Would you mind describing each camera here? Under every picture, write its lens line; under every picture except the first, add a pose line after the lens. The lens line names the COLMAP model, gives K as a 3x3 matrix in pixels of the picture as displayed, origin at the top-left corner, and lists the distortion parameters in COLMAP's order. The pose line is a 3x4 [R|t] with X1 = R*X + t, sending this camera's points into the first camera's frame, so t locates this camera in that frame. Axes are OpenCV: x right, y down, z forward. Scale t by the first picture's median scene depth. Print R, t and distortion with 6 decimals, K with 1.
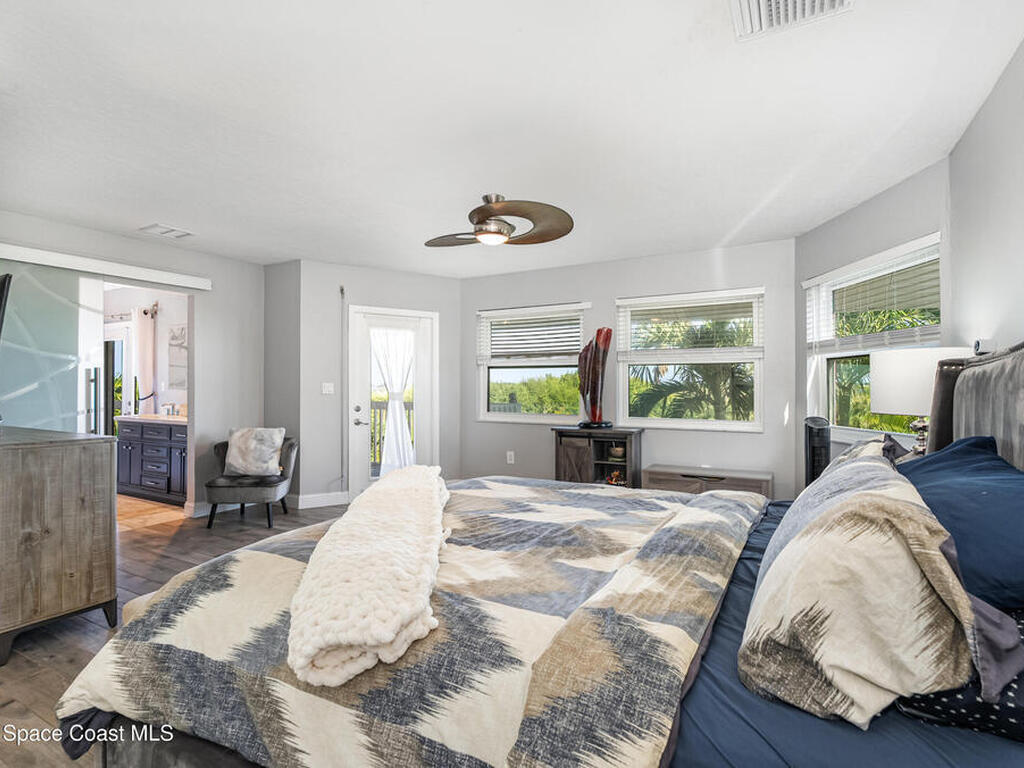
lens RADIAL K [[515.3, 0, 512.0], [0, 515.3, 384.0], [0, 0, 1]] dist [-0.002097, -0.000340]
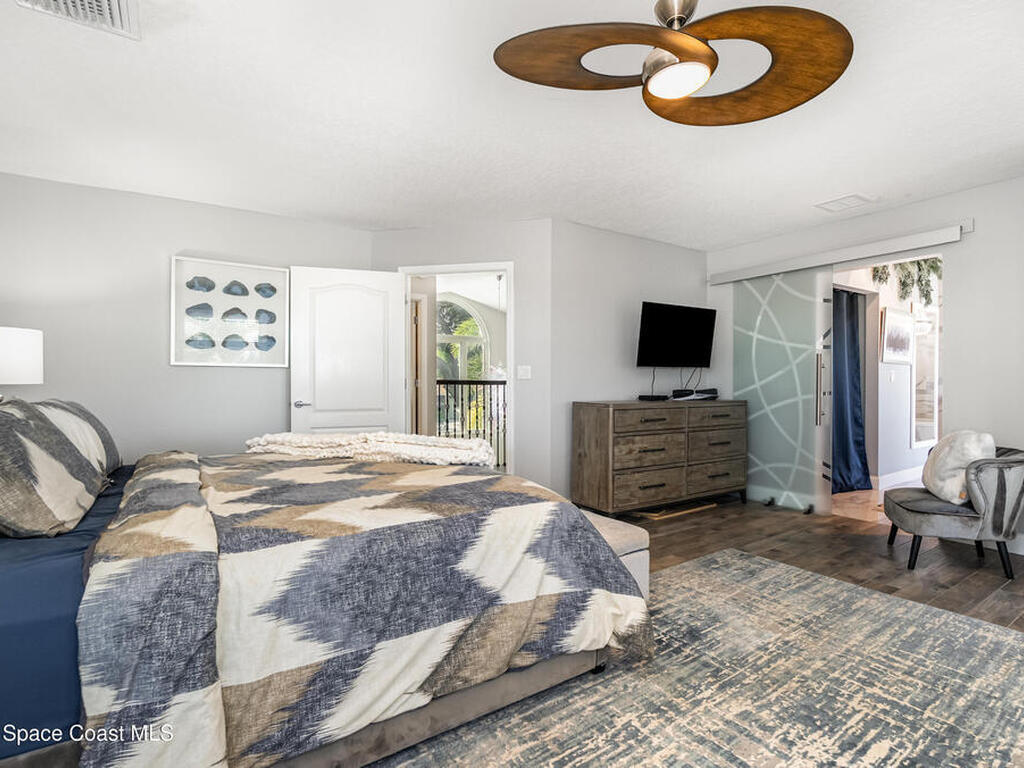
lens RADIAL K [[515.3, 0, 512.0], [0, 515.3, 384.0], [0, 0, 1]] dist [-0.002097, -0.000340]
pose [[-0.450168, 0.008809, -0.892900, 0.468410], [0.003828, 0.999961, 0.007935, 0.022360], [0.892936, 0.000154, -0.450184, 0.980385]]
